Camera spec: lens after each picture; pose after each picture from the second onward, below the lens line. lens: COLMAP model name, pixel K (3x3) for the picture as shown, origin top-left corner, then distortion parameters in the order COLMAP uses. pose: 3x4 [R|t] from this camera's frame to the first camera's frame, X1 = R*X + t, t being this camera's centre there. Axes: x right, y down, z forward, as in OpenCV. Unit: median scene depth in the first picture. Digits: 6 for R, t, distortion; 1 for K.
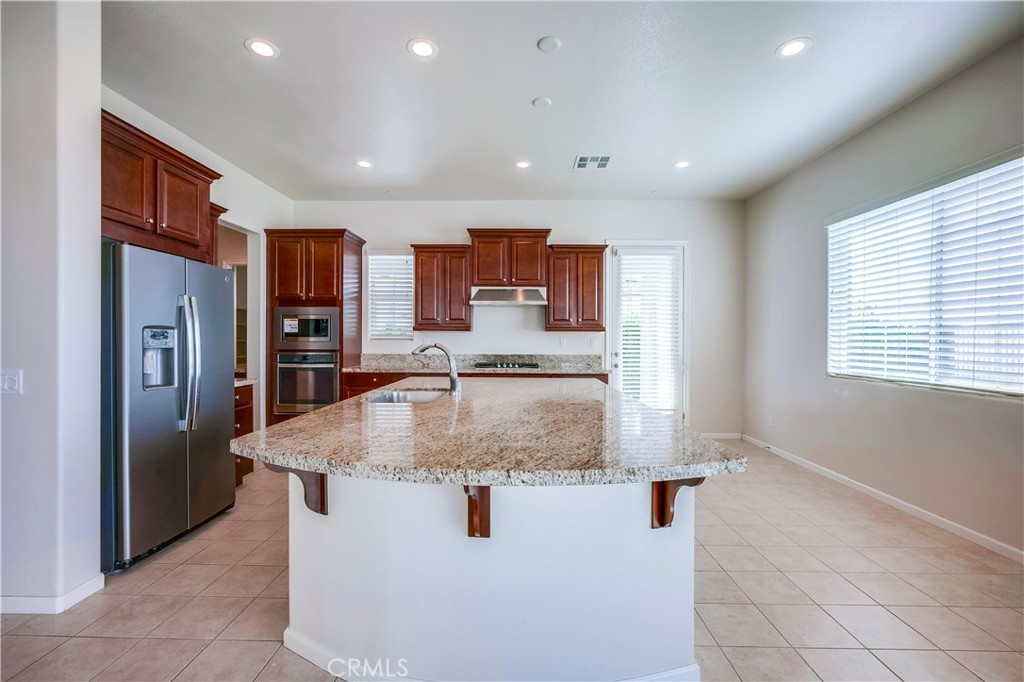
lens RADIAL K [[441.3, 0, 508.7], [0, 441.3, 342.2], [0, 0, 1]] dist [-0.002207, 0.000035]
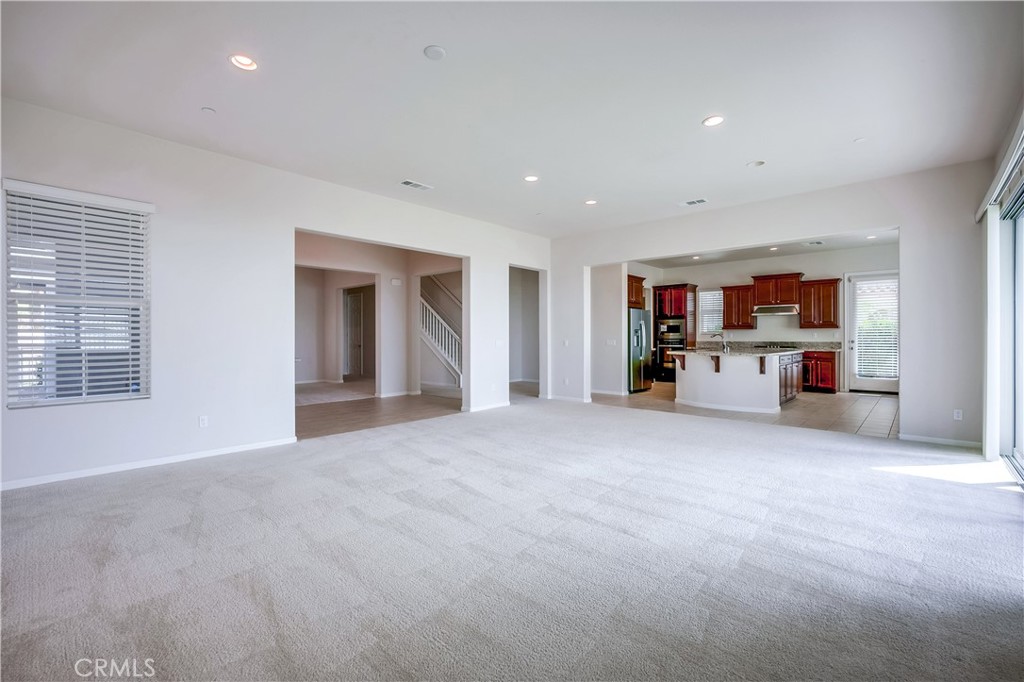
lens RADIAL K [[441.3, 0, 510.8], [0, 441.3, 339.7], [0, 0, 1]] dist [-0.002207, 0.000035]
pose [[0.743785, -0.000106, -0.668418, 0.413734], [0.000599, 1.000000, 0.000508, 0.019660], [0.668418, -0.000778, 0.743785, -1.144641]]
